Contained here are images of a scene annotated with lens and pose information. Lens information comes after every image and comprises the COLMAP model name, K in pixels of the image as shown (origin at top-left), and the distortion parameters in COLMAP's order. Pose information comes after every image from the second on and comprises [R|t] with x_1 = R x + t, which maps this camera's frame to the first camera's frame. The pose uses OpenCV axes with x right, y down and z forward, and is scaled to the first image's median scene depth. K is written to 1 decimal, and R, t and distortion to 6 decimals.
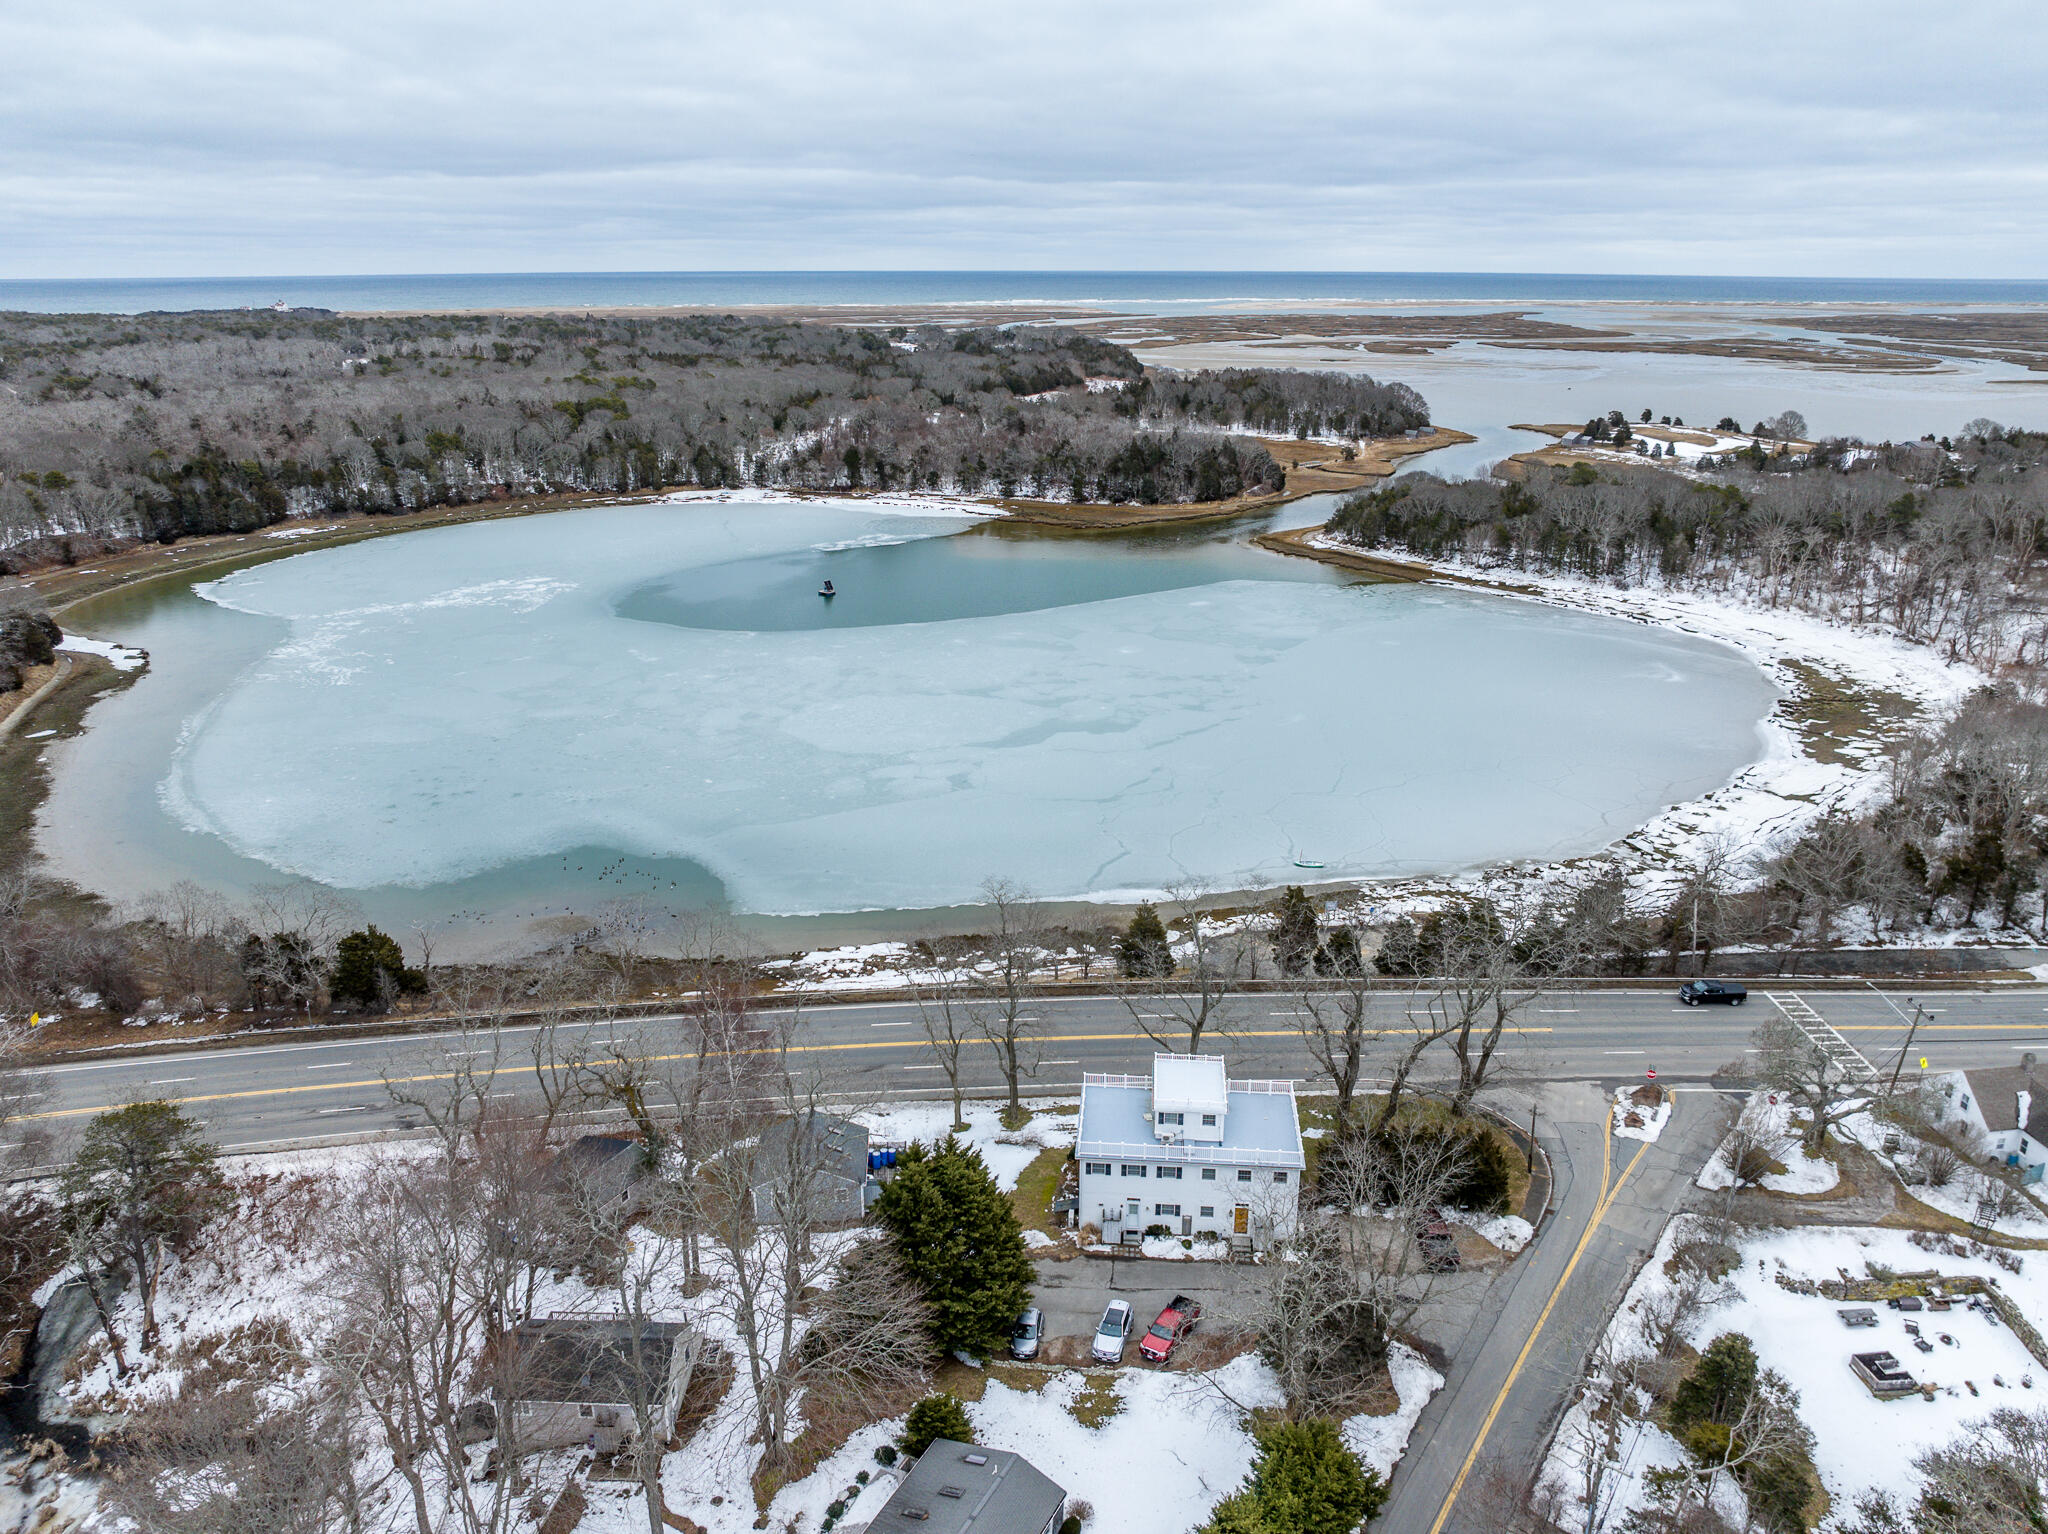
lens RADIAL K [[1433.2, 0, 1030.4], [0, 1433.2, 760.3], [0, 0, 1]] dist [-0.035614, -0.005343]
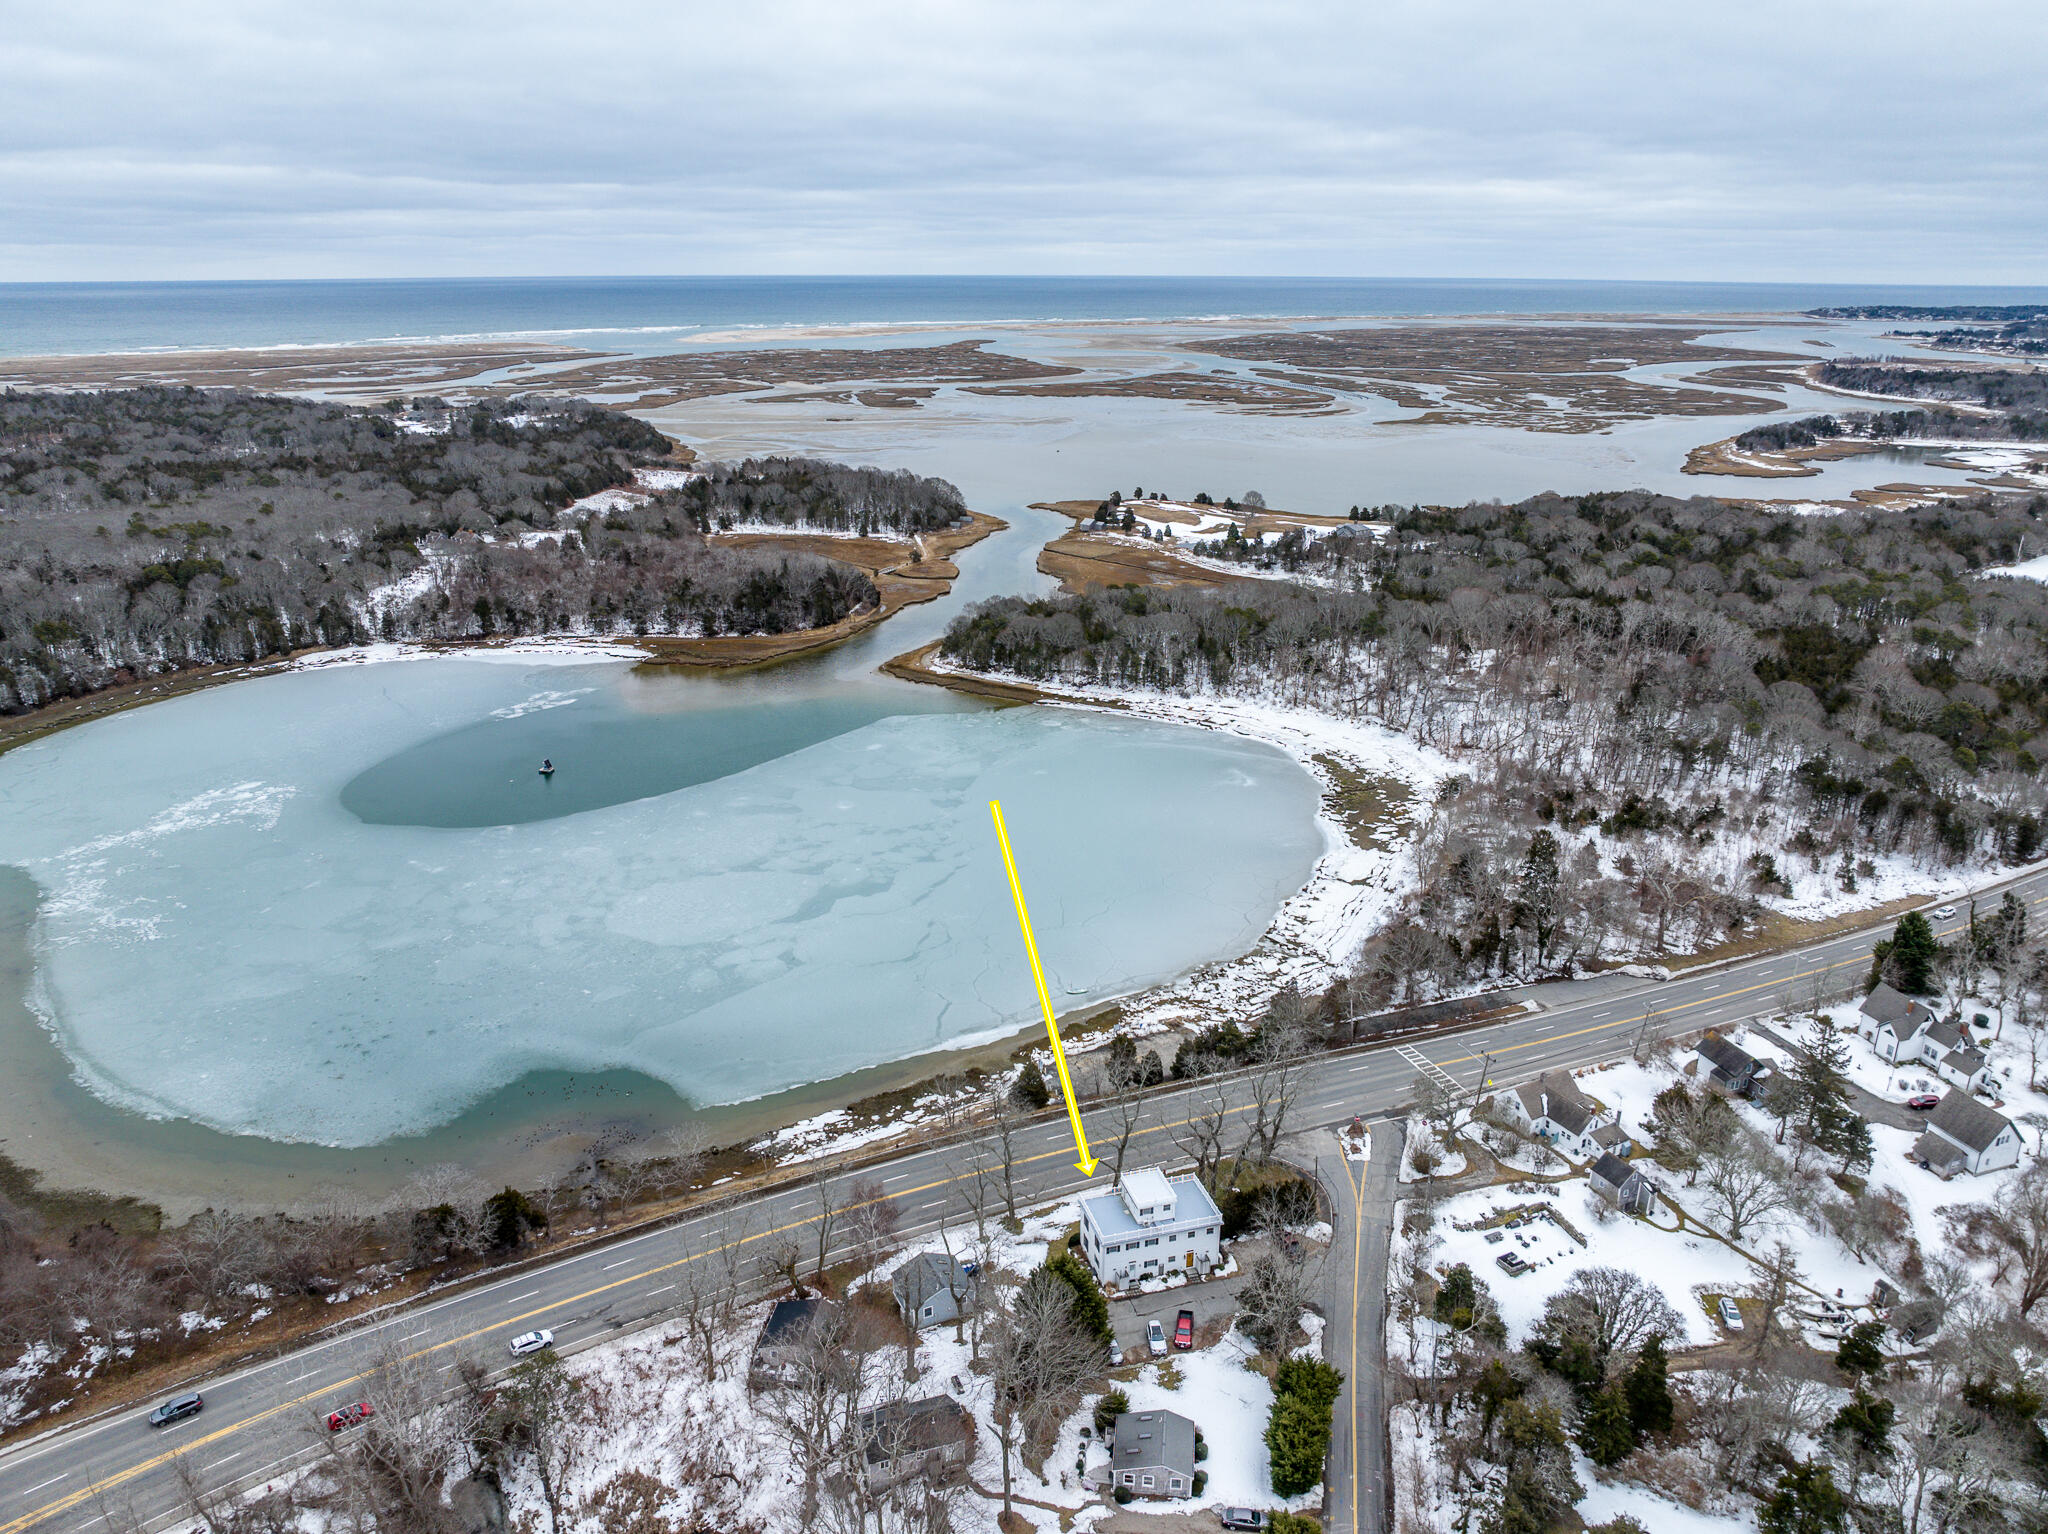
lens RADIAL K [[1433.2, 0, 1030.4], [0, 1433.2, 760.3], [0, 0, 1]] dist [-0.035614, -0.005343]
pose [[0.932938, -0.112770, 0.341922, -0.249779], [0.113521, 0.993375, 0.017883, -0.150740], [-0.341673, 0.022131, 0.939558, -0.262807]]
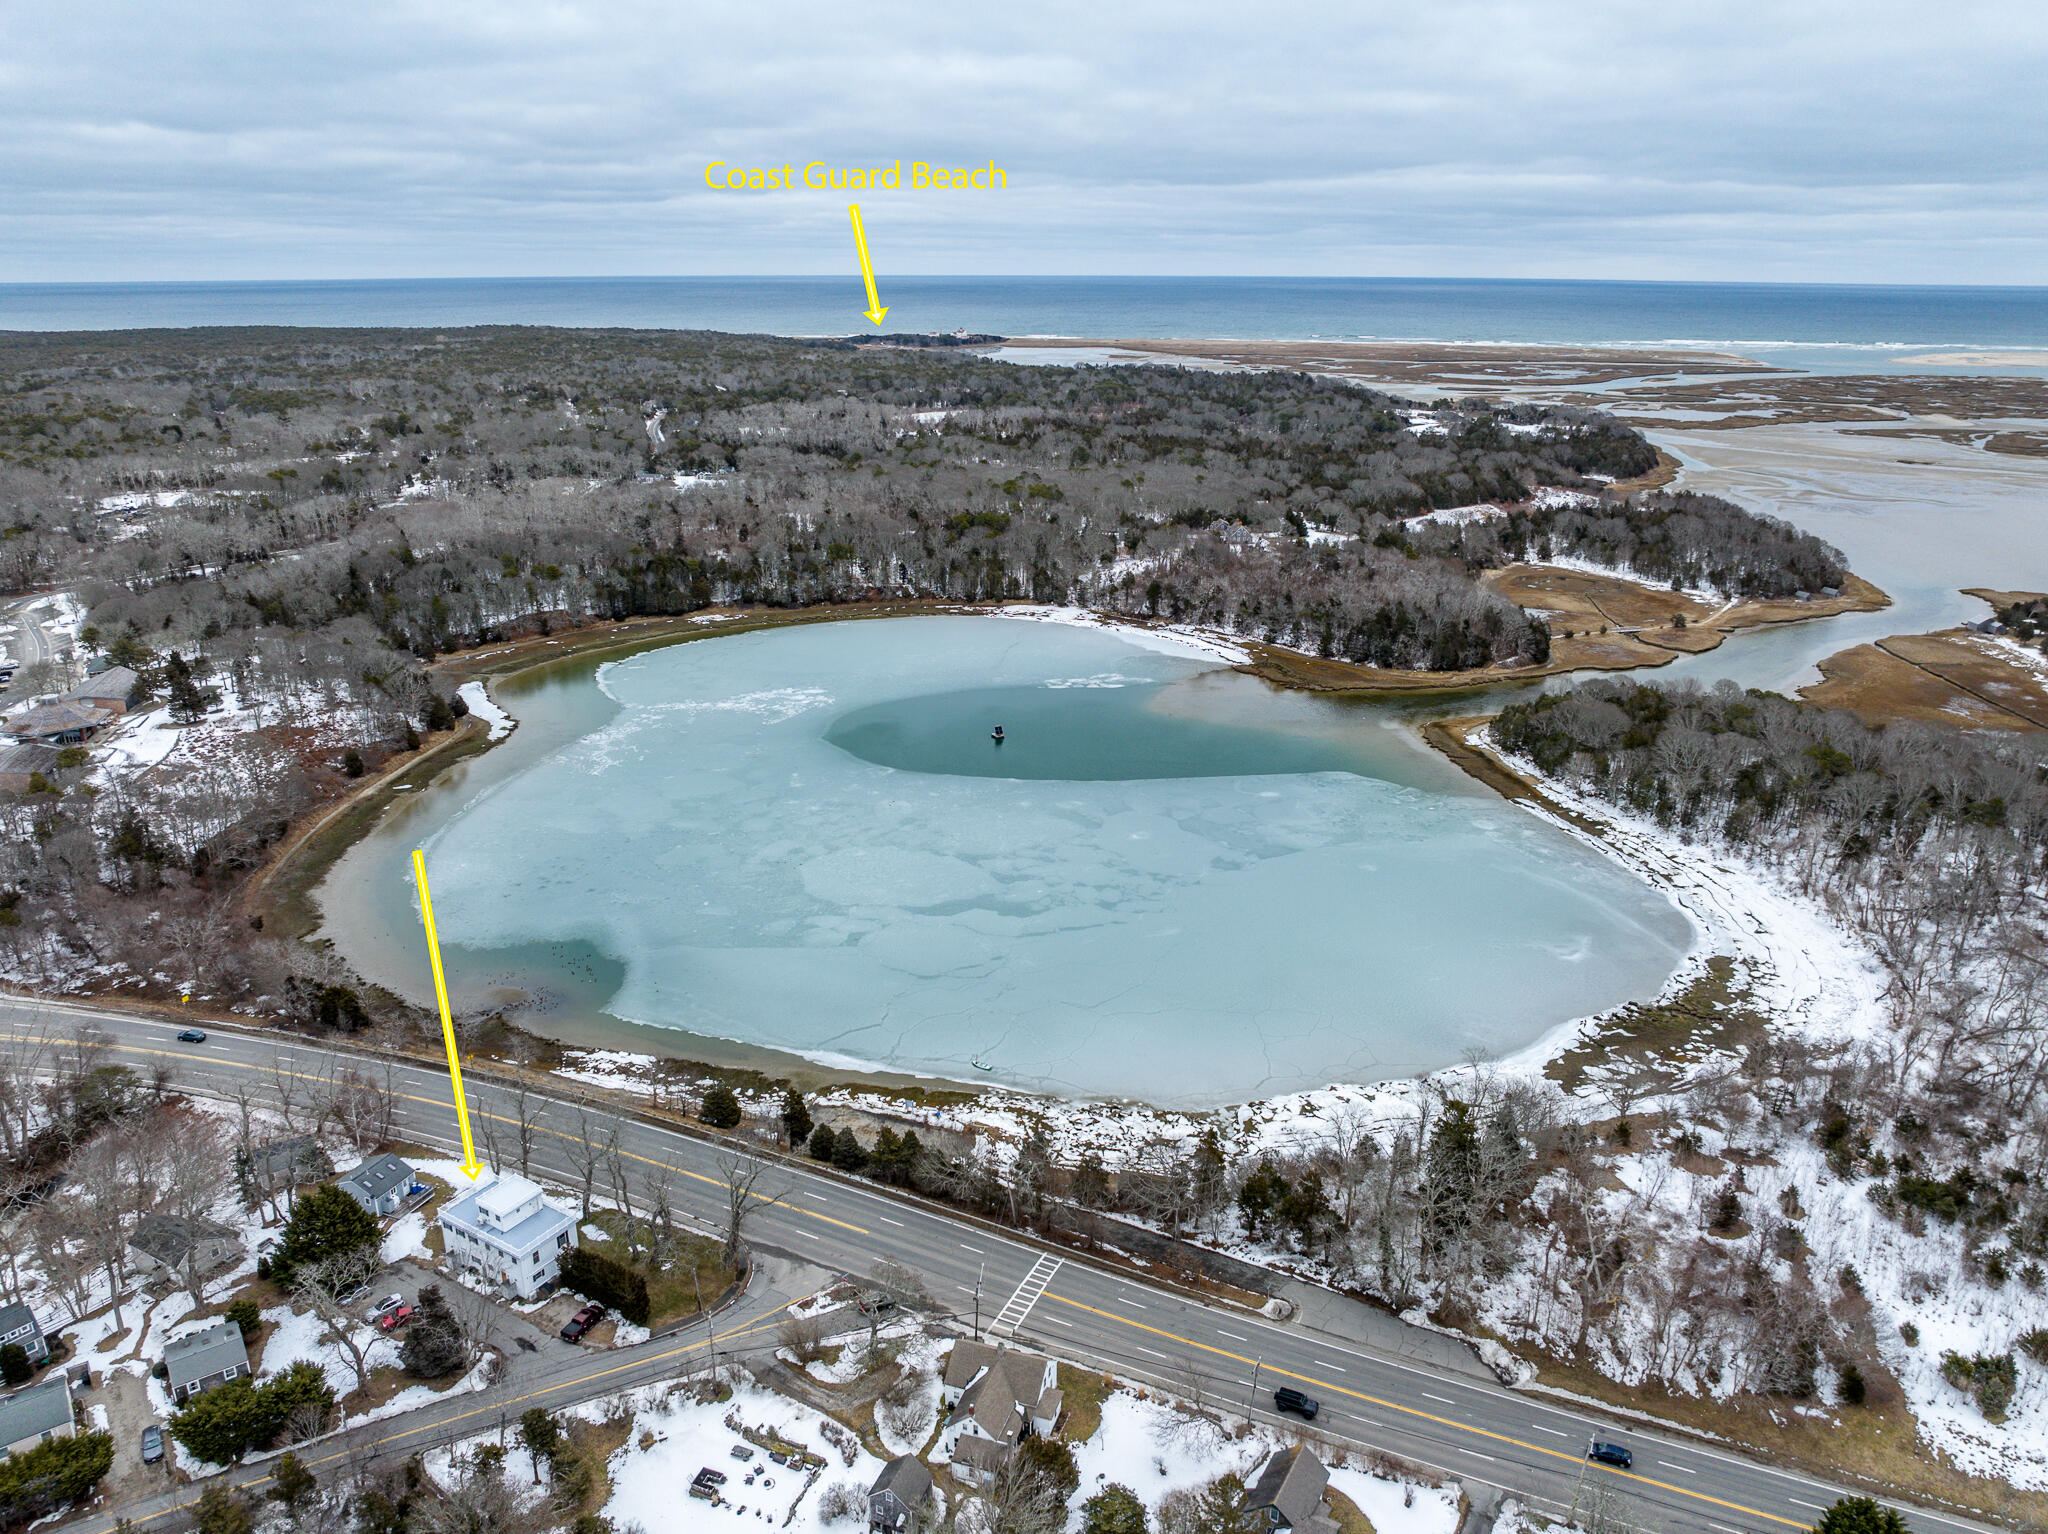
lens RADIAL K [[1432.2, 0, 1045.3], [0, 1432.2, 765.1], [0, 0, 1]] dist [-0.036047, -0.001732]
pose [[0.897145, 0.148286, -0.416103, 0.614910], [-0.147876, 0.988441, 0.033419, -0.207005], [0.416249, 0.031550, 0.908703, -0.152945]]
